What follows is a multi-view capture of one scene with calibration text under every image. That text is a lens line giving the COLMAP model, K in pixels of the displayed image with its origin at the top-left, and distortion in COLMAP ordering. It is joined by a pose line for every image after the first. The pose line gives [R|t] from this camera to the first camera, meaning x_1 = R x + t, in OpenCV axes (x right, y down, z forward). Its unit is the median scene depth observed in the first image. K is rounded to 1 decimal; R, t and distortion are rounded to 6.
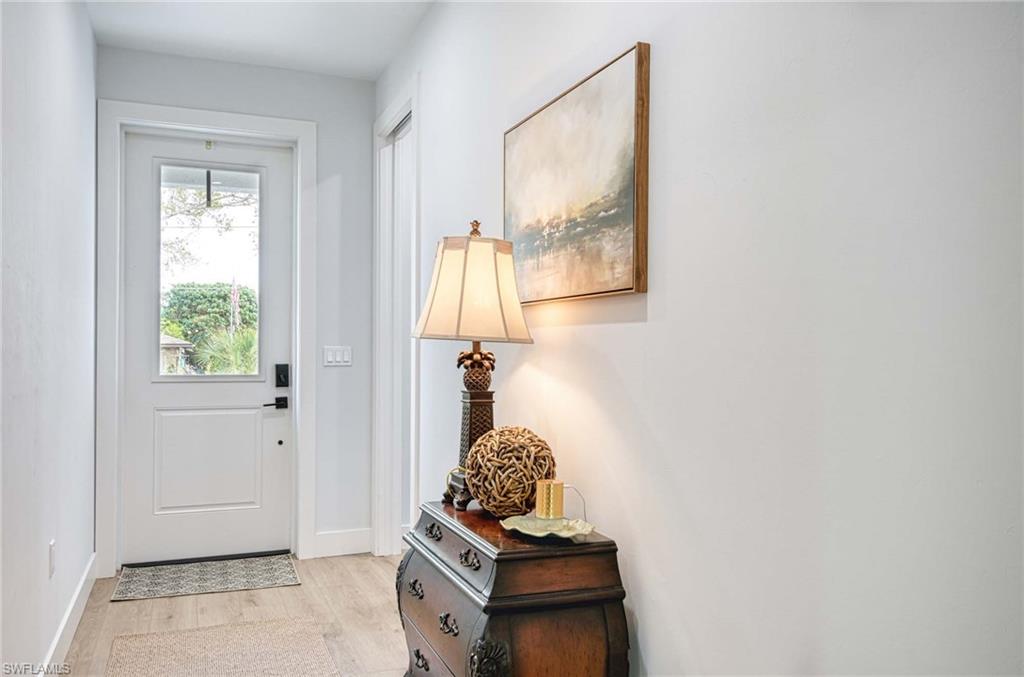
lens RADIAL K [[711.5, 0, 508.8], [0, 711.5, 340.8], [0, 0, 1]] dist [-0.009009, -0.002367]
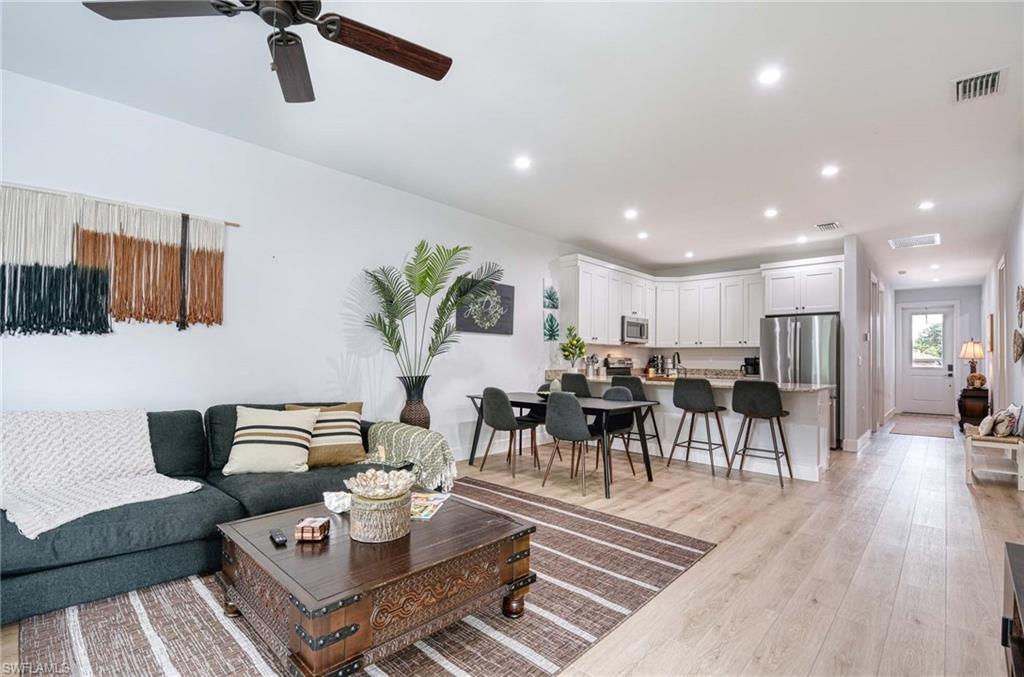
lens RADIAL K [[531.2, 0, 477.3], [0, 531.2, 348.9], [0, 0, 1]] dist [0.008997, -0.009533]
pose [[0.402705, -0.012654, -0.915242, 1.430859], [-0.001607, 0.999893, -0.014531, -0.007037], [0.915328, 0.007322, 0.402642, -2.773862]]
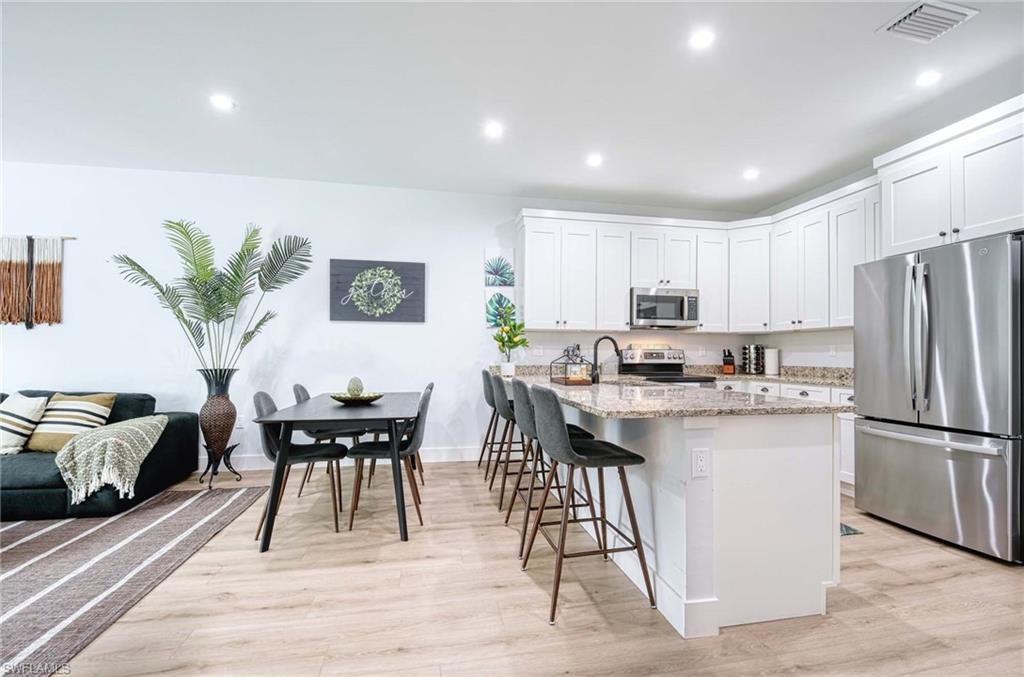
lens RADIAL K [[458.5, 0, 523.1], [0, 458.5, 353.4], [0, 0, 1]] dist [0.004119, -0.011499]
pose [[-0.243660, -0.011129, -0.969797, 0.952715], [0.004269, 0.999912, -0.012547, 0.025758], [0.969851, -0.007197, -0.243591, -1.206643]]
